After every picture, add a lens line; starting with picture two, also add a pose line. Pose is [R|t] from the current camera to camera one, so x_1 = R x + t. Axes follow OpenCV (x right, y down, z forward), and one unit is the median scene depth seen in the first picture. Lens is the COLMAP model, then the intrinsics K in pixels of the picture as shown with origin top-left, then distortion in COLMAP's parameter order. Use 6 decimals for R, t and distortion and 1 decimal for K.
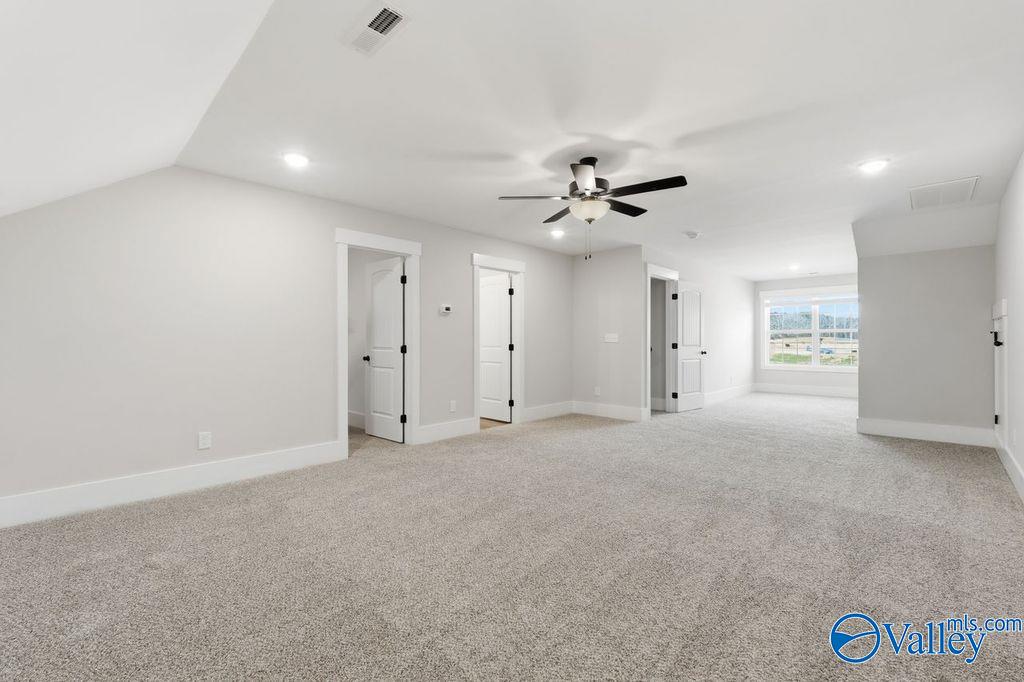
lens RADIAL K [[437.3, 0, 512.5], [0, 437.3, 342.6], [0, 0, 1]] dist [-0.001691, -0.000086]
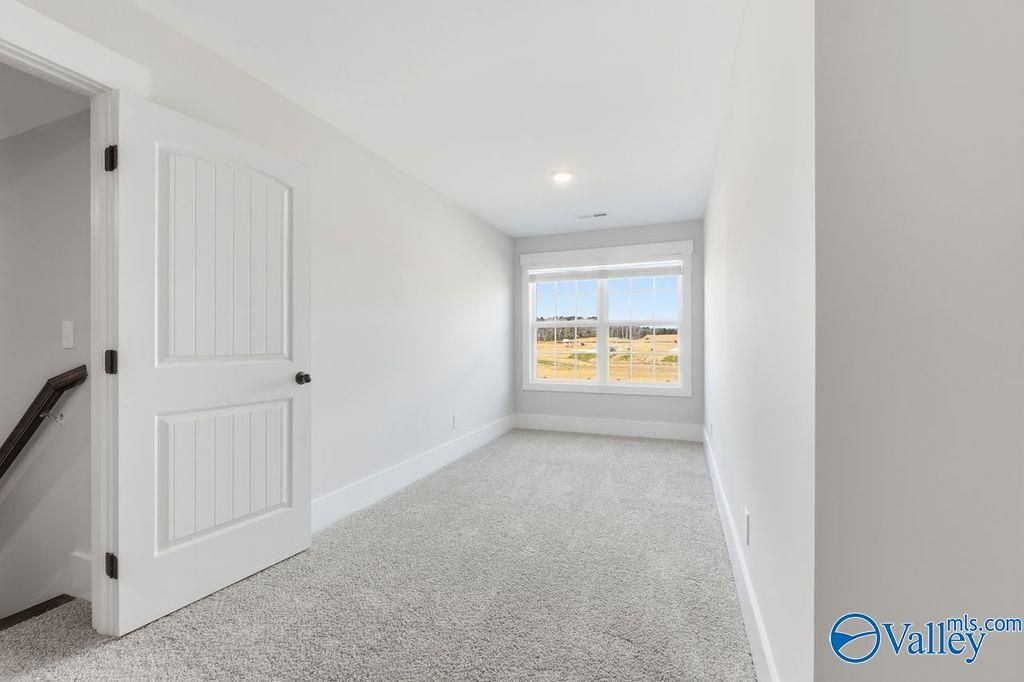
lens RADIAL K [[437.3, 0, 512.6], [0, 437.3, 341.7], [0, 0, 1]] dist [-0.001691, -0.000086]
pose [[0.919771, -0.004505, 0.392430, 0.334927], [0.005785, 0.999981, -0.002080, -0.000864], [-0.392413, 0.004184, 0.919779, 0.484240]]
